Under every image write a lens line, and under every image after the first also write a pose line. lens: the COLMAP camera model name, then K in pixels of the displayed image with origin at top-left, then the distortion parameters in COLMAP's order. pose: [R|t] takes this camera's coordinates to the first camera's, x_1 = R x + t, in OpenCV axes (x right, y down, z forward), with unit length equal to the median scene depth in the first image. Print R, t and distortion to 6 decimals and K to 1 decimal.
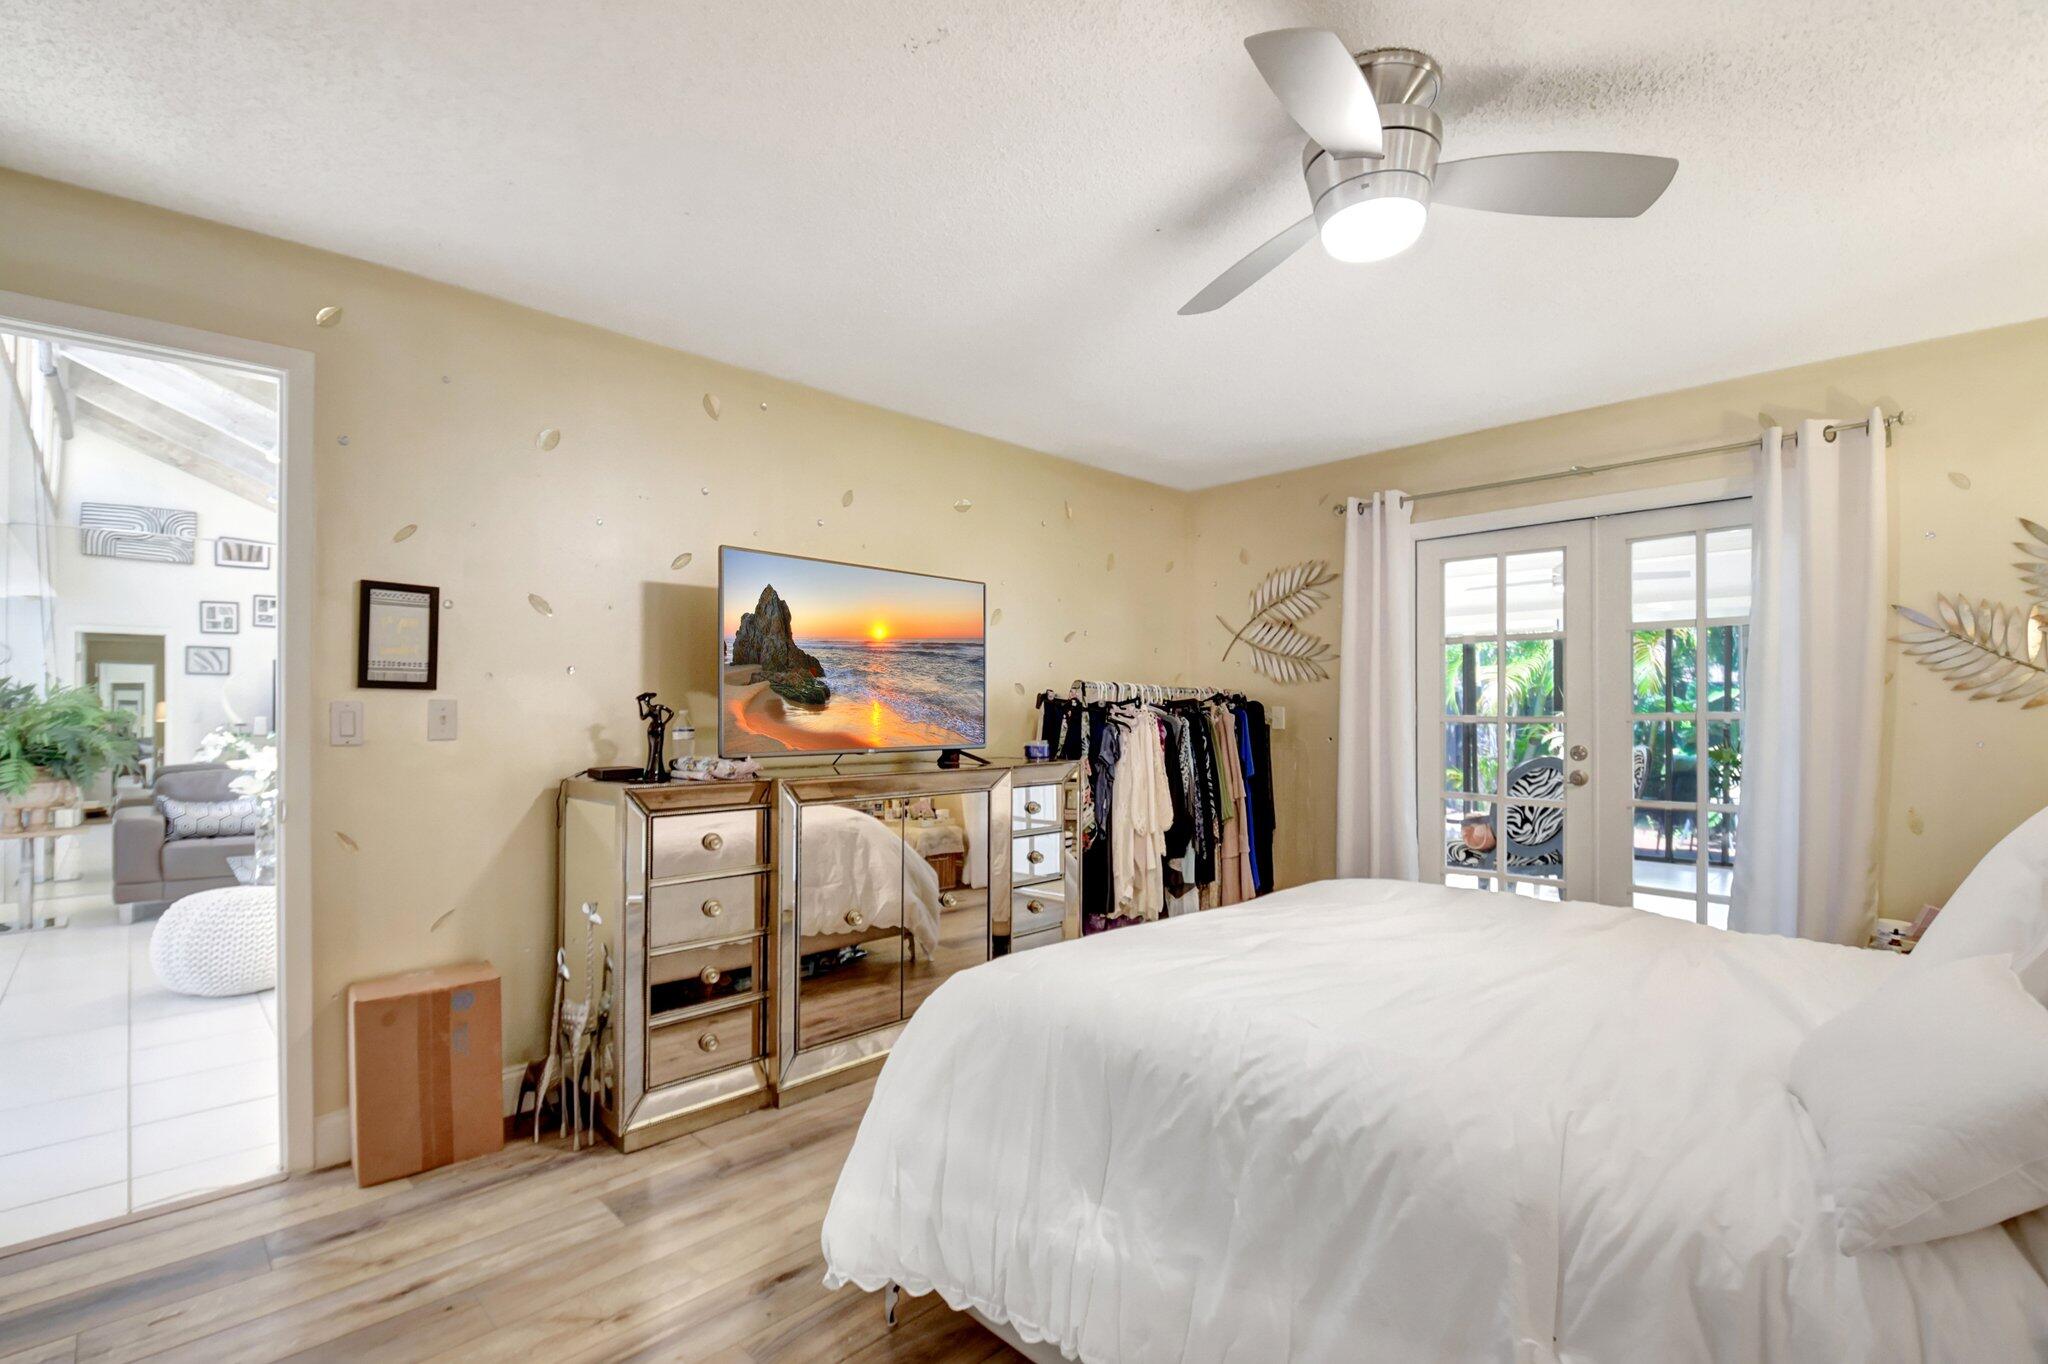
lens RADIAL K [[960.4, 0, 1017.0], [0, 960.4, 714.9], [0, 0, 1]] dist [0.000754, -0.015075]
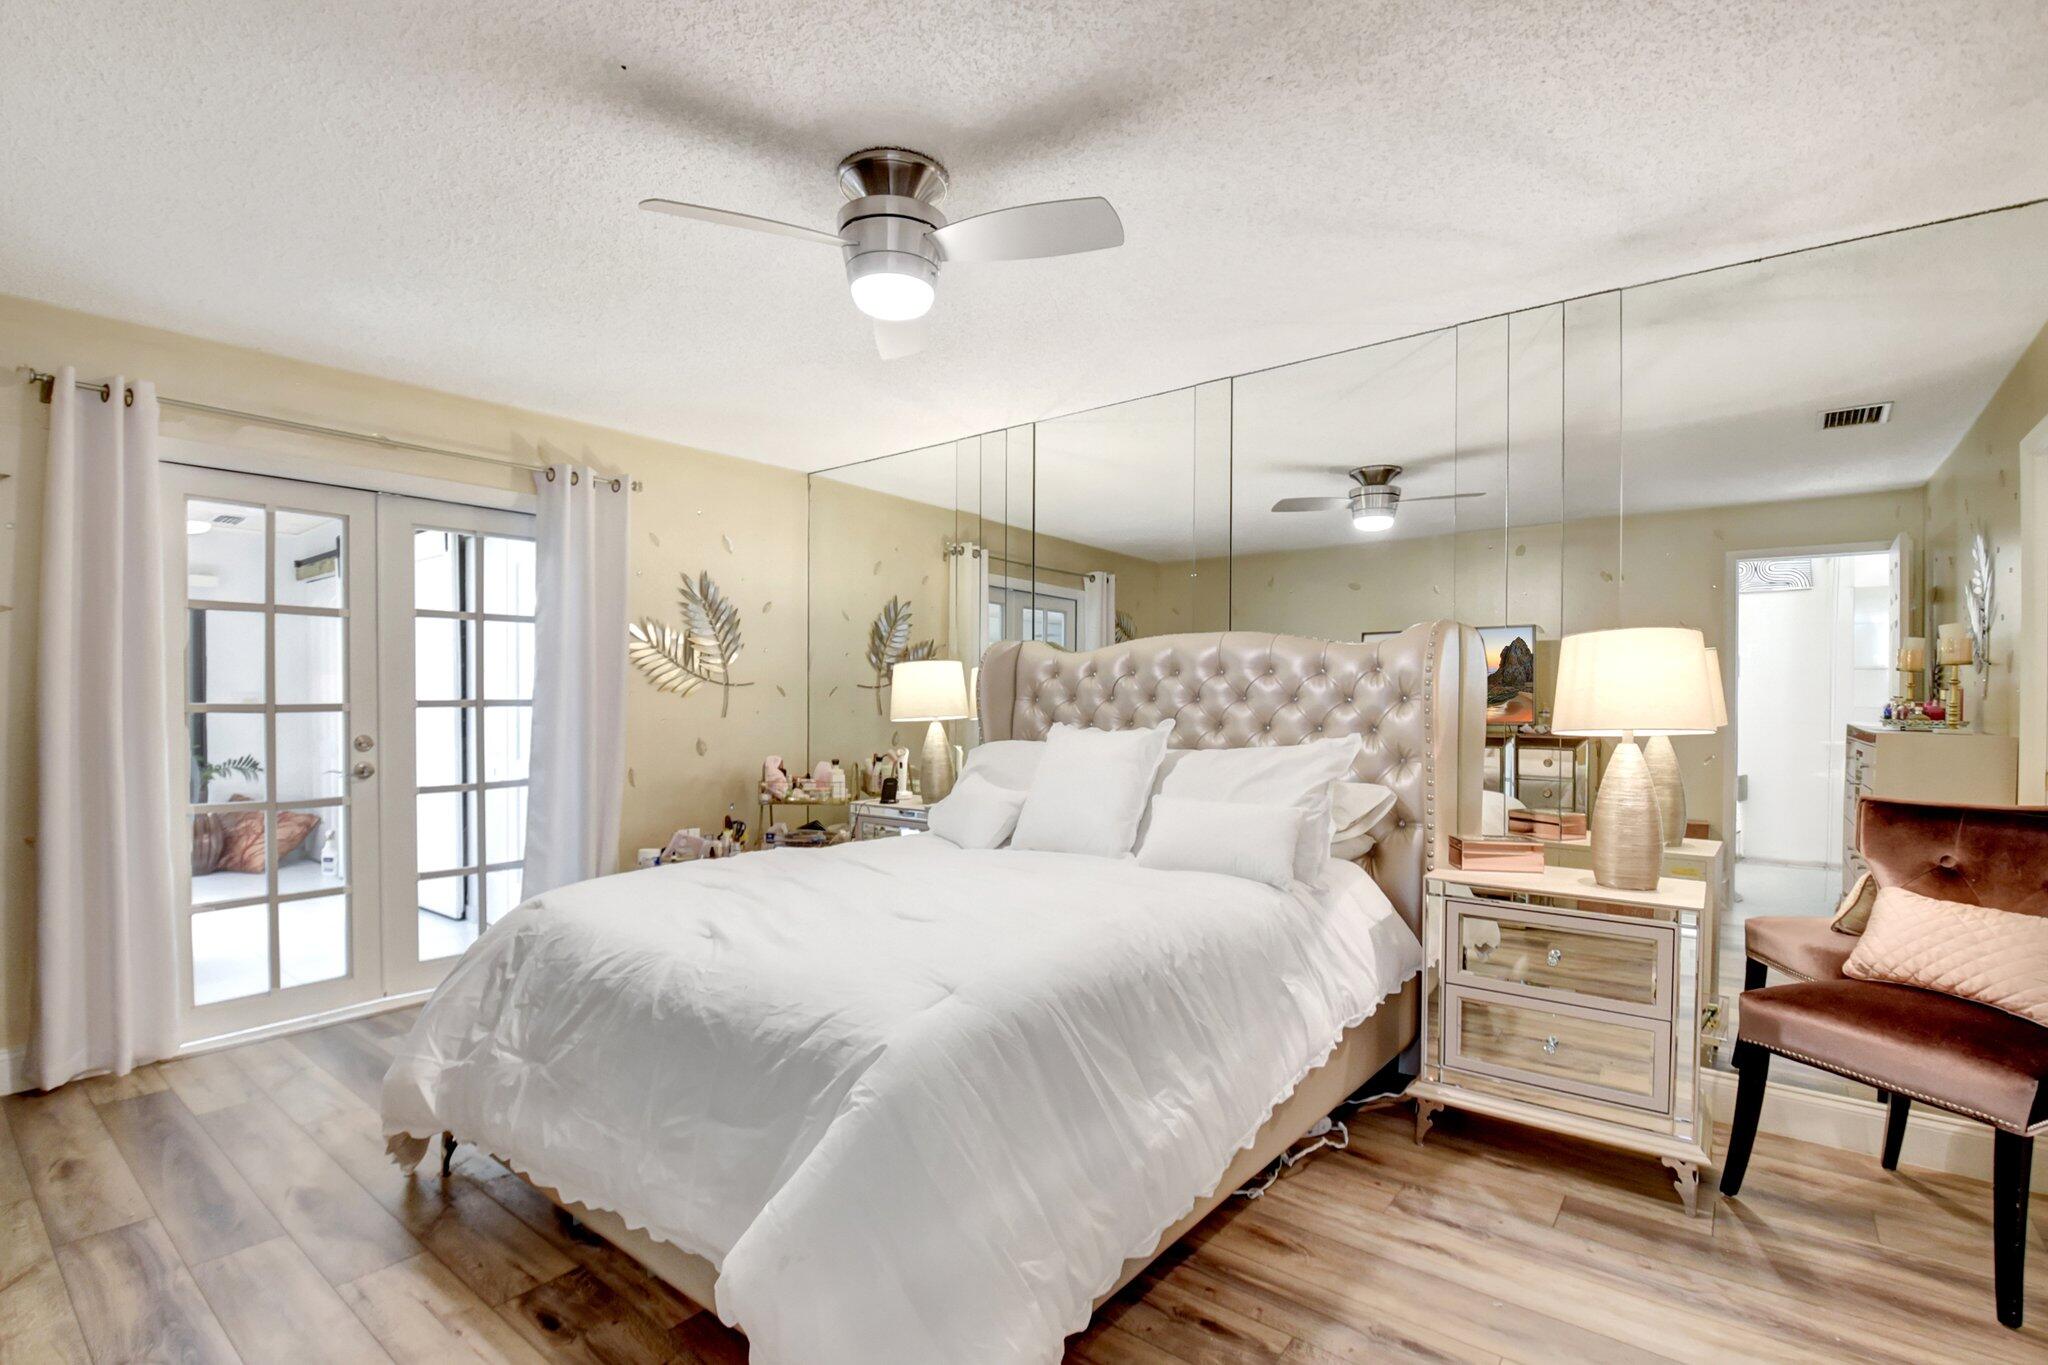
lens RADIAL K [[960.4, 0, 1017.0], [0, 960.4, 715.4], [0, 0, 1]] dist [0.000754, -0.015075]
pose [[-0.140195, -0.016014, 0.989994, -0.463312], [0.000606, 0.999868, 0.016260, -0.001619], [-0.990124, 0.002880, -0.140167, 0.559726]]
